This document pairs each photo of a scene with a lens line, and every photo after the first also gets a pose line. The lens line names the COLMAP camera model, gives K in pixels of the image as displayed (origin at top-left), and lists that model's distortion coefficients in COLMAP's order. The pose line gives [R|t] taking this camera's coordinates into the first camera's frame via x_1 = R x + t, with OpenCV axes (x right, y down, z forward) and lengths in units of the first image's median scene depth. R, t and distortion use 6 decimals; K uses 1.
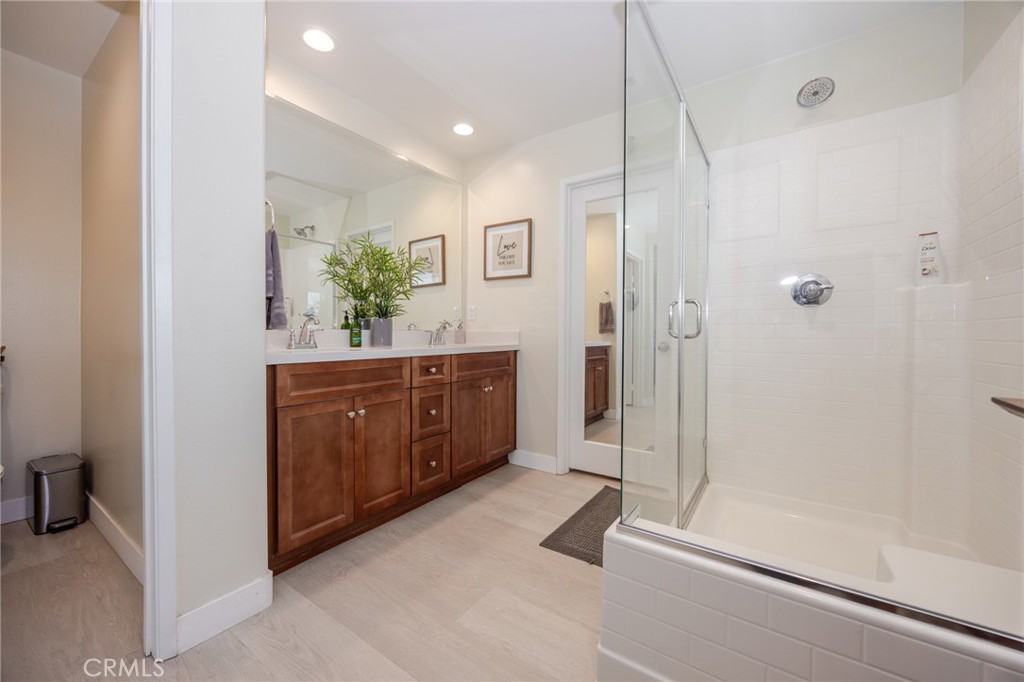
lens RADIAL K [[389.9, 0, 512.1], [0, 389.9, 337.4], [0, 0, 1]] dist [-0.000924, -0.000140]
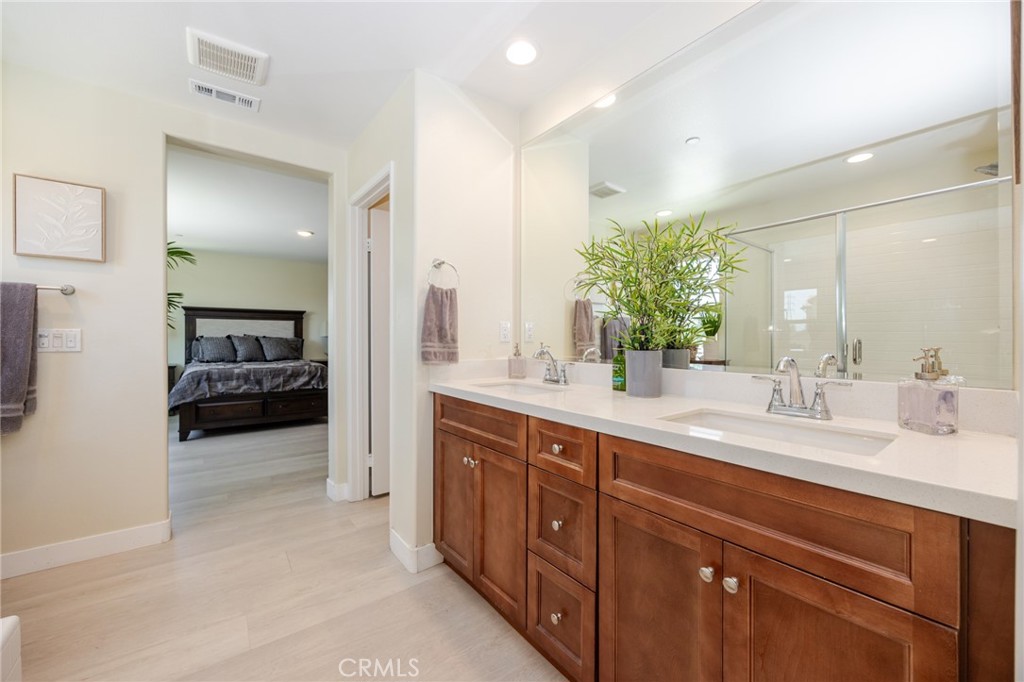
lens RADIAL K [[389.9, 0, 512.1], [0, 389.9, 337.4], [0, 0, 1]] dist [-0.000924, -0.000140]
pose [[-0.309683, -0.002191, -0.950837, 0.359902], [-0.005092, 0.999987, -0.000646, -0.077041], [0.950826, 0.004641, -0.309690, 1.163645]]
